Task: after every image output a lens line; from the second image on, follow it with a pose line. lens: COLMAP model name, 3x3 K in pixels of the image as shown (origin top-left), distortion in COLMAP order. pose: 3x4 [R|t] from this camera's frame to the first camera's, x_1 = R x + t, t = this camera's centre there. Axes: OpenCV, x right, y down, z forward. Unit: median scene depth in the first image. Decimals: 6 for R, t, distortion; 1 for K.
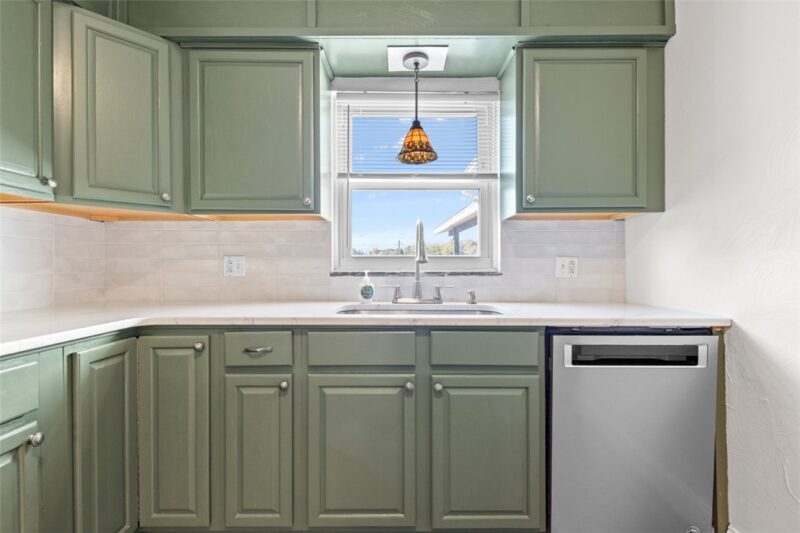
lens RADIAL K [[368.9, 0, 400.0], [0, 368.9, 266.5], [0, 0, 1]] dist [0.000179, -0.001015]
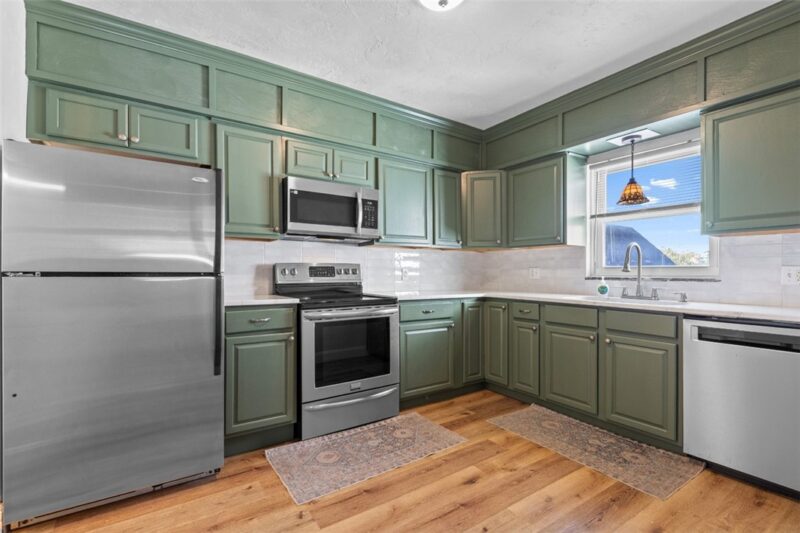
lens RADIAL K [[368.7, 0, 399.4], [0, 368.7, 272.9], [0, 0, 1]] dist [0.000177, -0.000145]
pose [[0.551808, 0.004514, -0.833959, 0.864011], [-0.003923, 0.999988, 0.002817, -0.005669], [0.833962, 0.001718, 0.551819, -0.703898]]
